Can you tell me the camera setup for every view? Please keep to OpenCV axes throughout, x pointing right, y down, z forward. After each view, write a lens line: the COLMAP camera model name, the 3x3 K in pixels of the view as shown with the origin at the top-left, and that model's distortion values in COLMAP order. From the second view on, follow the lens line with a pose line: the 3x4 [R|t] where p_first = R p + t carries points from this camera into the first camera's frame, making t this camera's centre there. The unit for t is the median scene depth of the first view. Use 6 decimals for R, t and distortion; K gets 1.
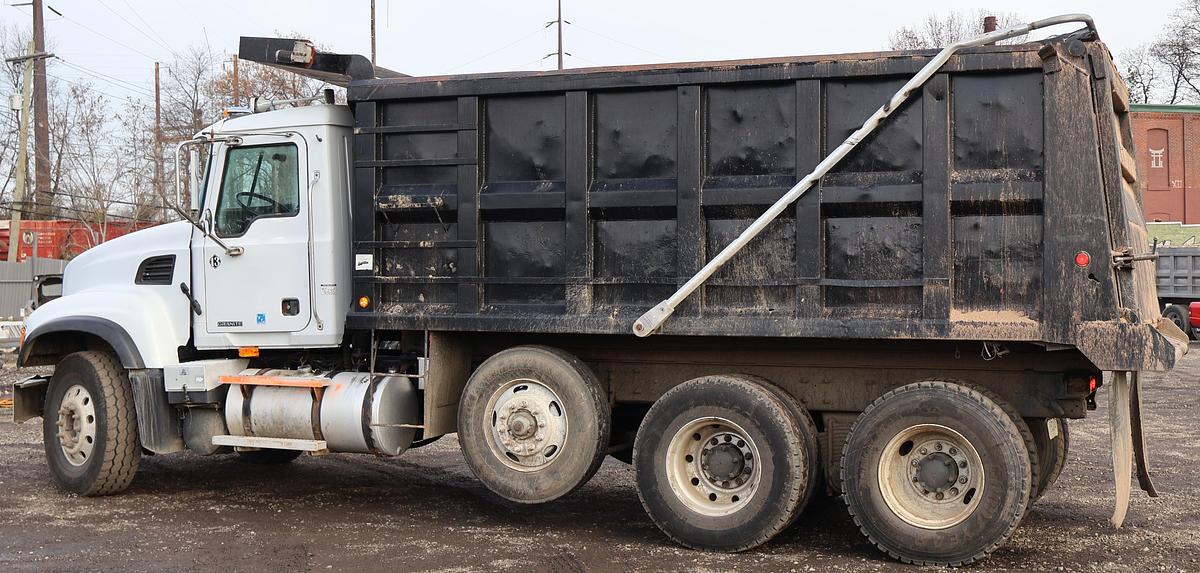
lens RADIAL K [[1529.2, 0, 560.7], [0, 1529.2, 257.5], [0, 0, 1]] dist [-0.019634, -0.022677]
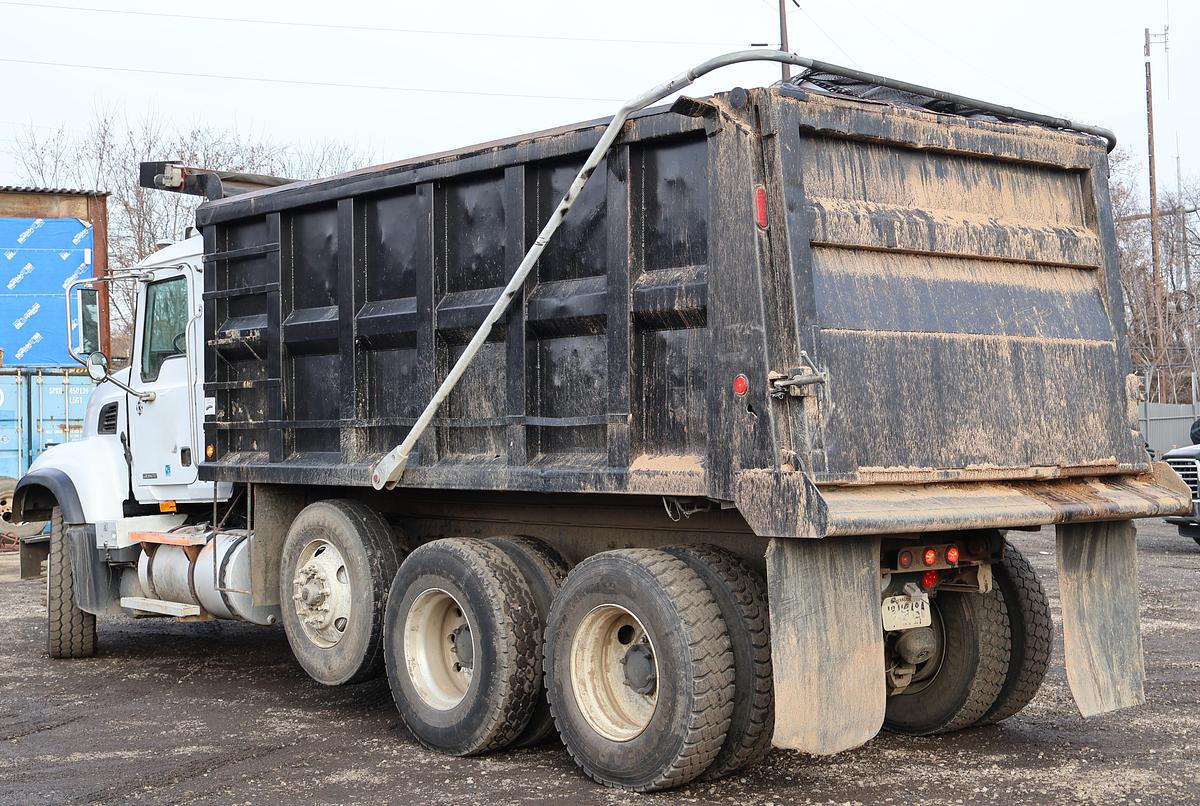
lens RADIAL K [[1838.3, 0, 600.0], [0, 1838.3, 403.0], [0, 0, 1]] dist [-0.030619, -0.031281]
pose [[0.895901, -0.021724, -0.443721, 0.573246], [0.024226, 0.999707, -0.000031, 0.007014], [0.443592, -0.010722, 0.896165, 0.150440]]
